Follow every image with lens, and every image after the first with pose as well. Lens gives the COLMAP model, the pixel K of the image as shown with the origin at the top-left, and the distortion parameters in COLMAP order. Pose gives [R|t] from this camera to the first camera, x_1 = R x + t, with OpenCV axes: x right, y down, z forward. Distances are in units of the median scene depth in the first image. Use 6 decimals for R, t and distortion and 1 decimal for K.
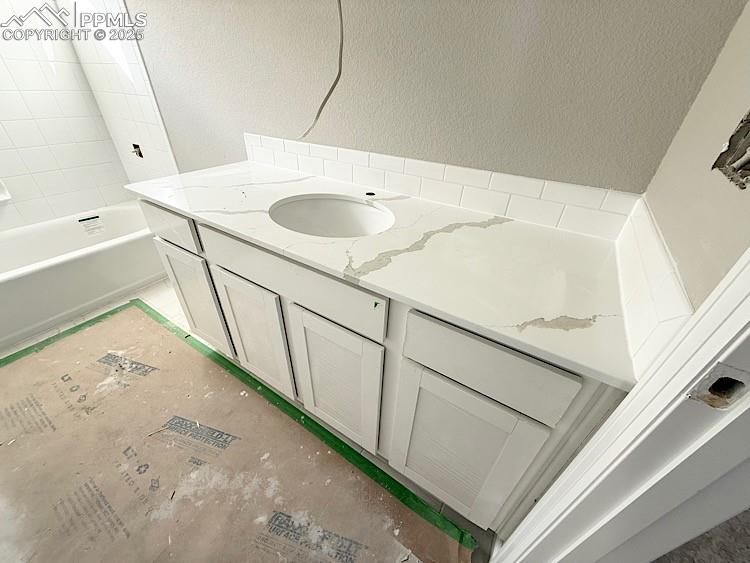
lens RADIAL K [[298.2, 0, 371.9], [0, 298.2, 280.4], [0, 0, 1]] dist [-0.000329, 0.000112]
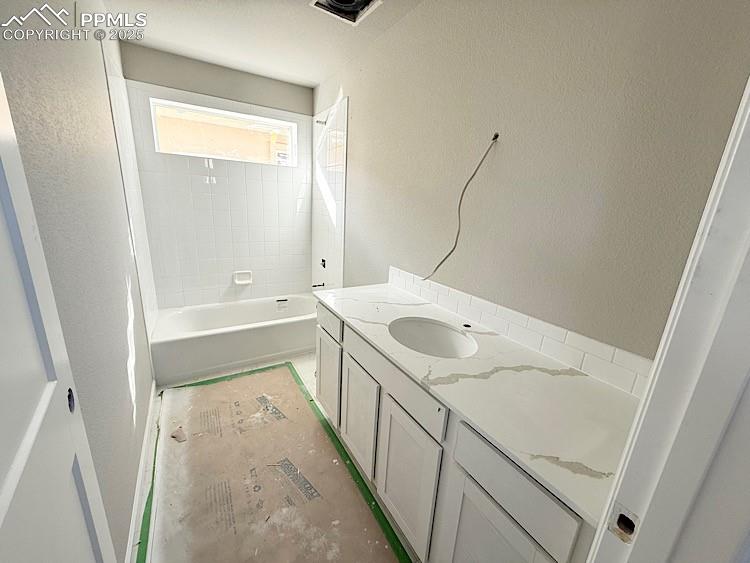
lens RADIAL K [[298.2, 0, 373.2], [0, 298.2, 282.0], [0, 0, 1]] dist [-0.000329, 0.000112]
pose [[0.897883, 0.133721, -0.419435, 0.149990], [-0.266676, 0.923265, -0.276524, -0.001491], [0.350272, 0.360139, 0.864644, -0.327632]]
